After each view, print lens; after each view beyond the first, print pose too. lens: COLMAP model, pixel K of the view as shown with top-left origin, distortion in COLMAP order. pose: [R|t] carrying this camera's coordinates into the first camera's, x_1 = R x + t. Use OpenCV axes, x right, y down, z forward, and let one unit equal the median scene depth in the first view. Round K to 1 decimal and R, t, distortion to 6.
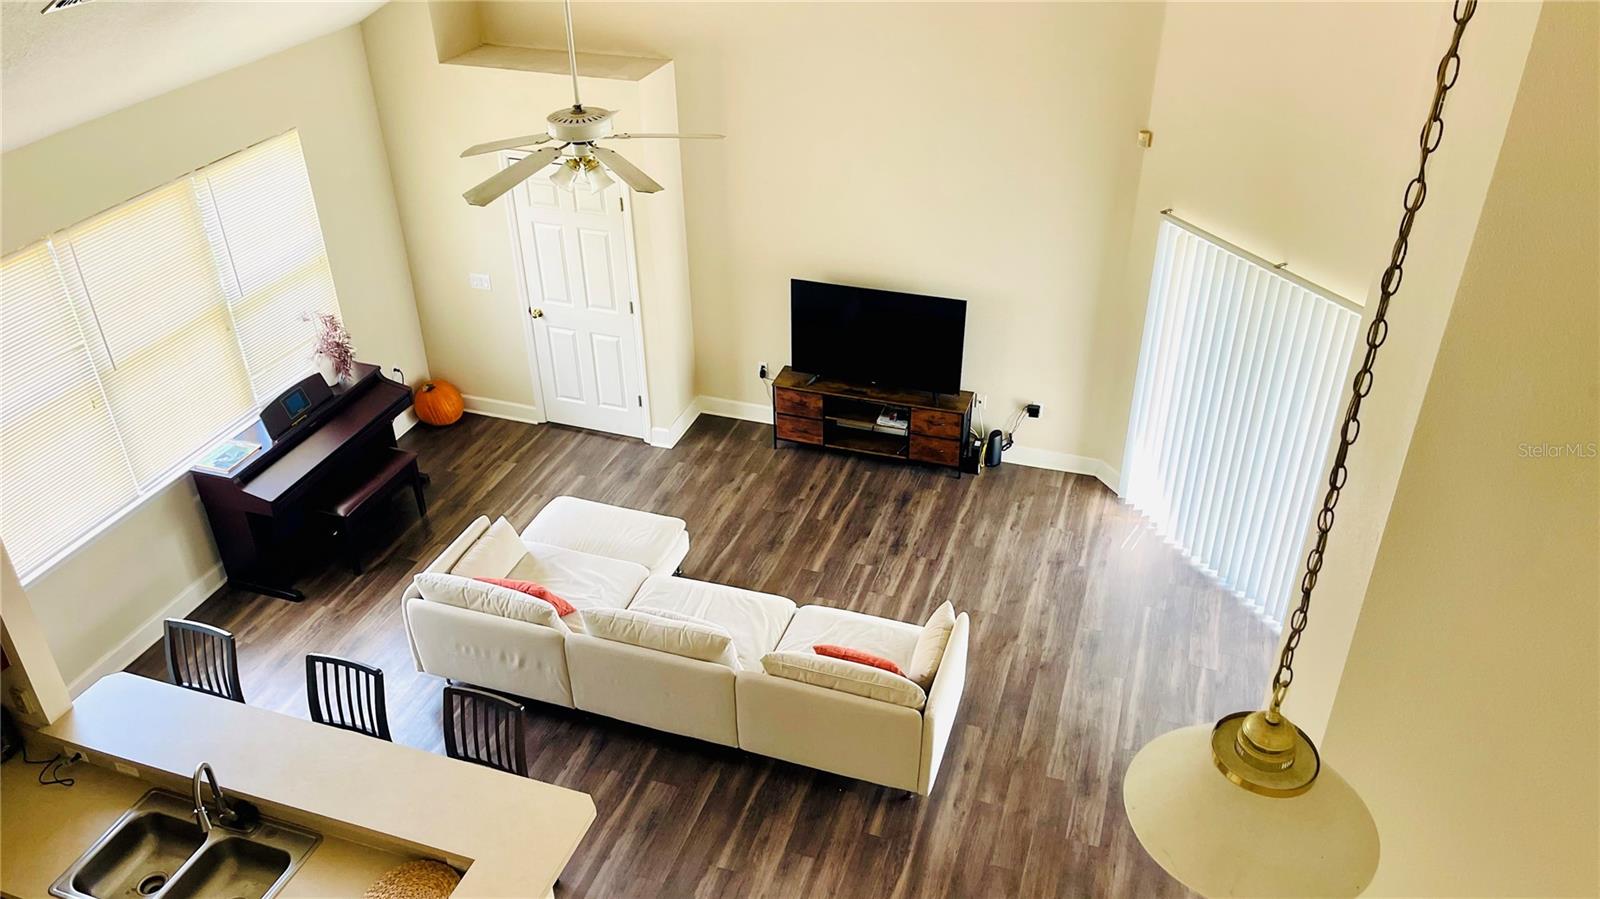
lens RADIAL K [[1185.9, 0, 800.0], [0, 1185.9, 449.5], [0, 0, 1]] dist [0.000337, -0.000304]
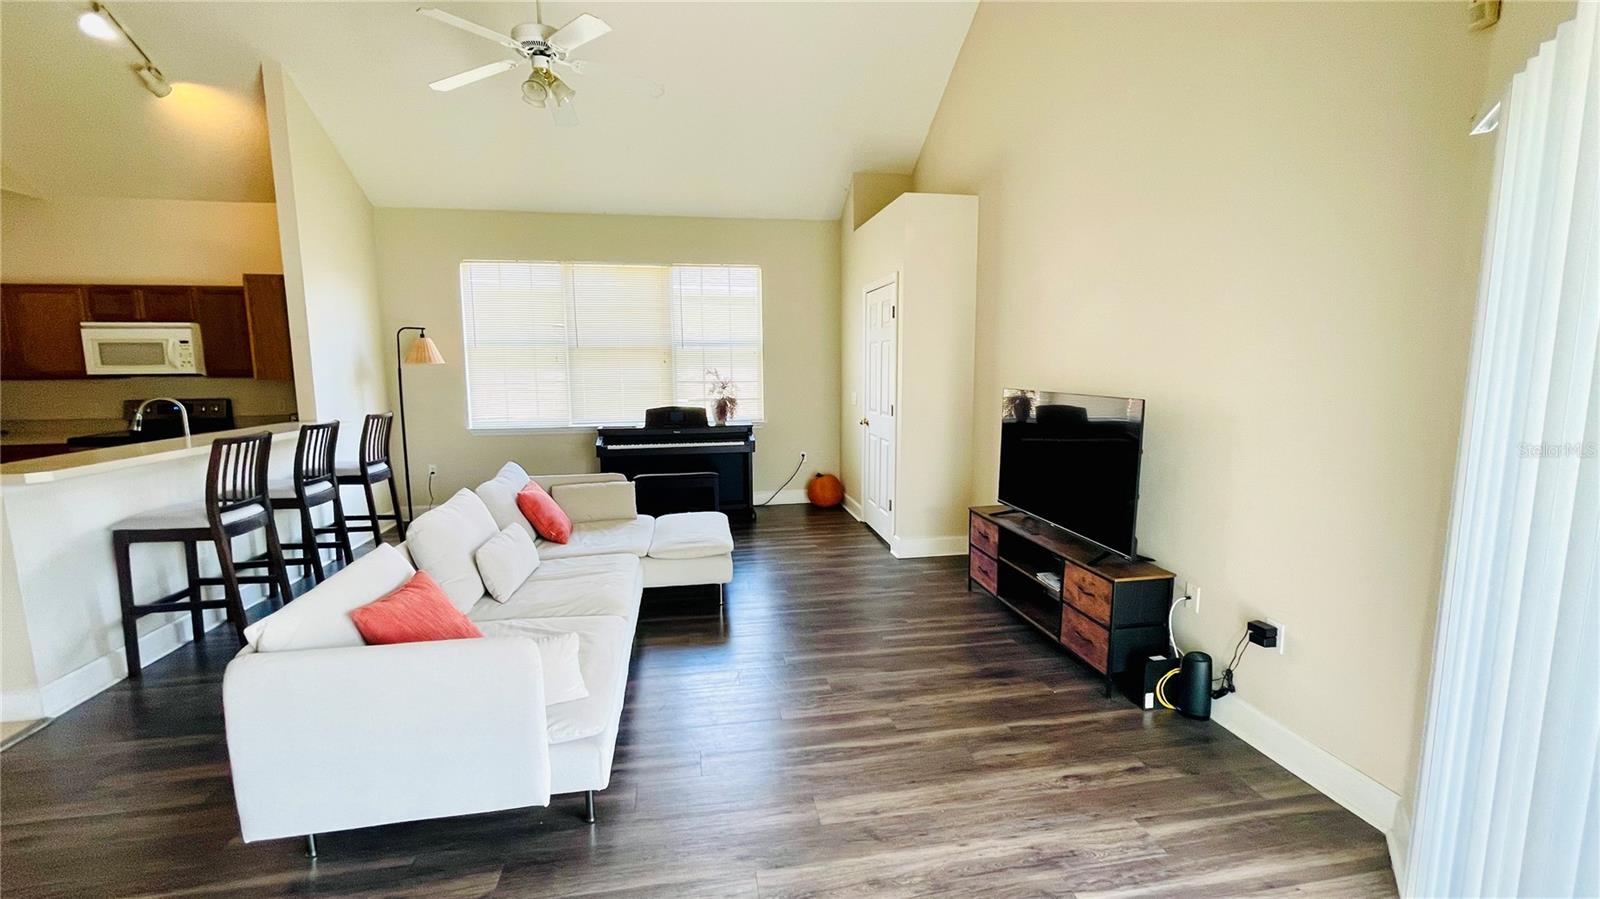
lens RADIAL K [[661.2, 0, 800.0], [0, 661.2, 449.5], [0, 0, 1]] dist [0.000238, 0.000156]
pose [[0.475849, 0.119442, -0.871379, 0.350669], [-0.457140, 0.879987, -0.129017, 0.028838], [0.751393, 0.459734, 0.473343, 0.676131]]
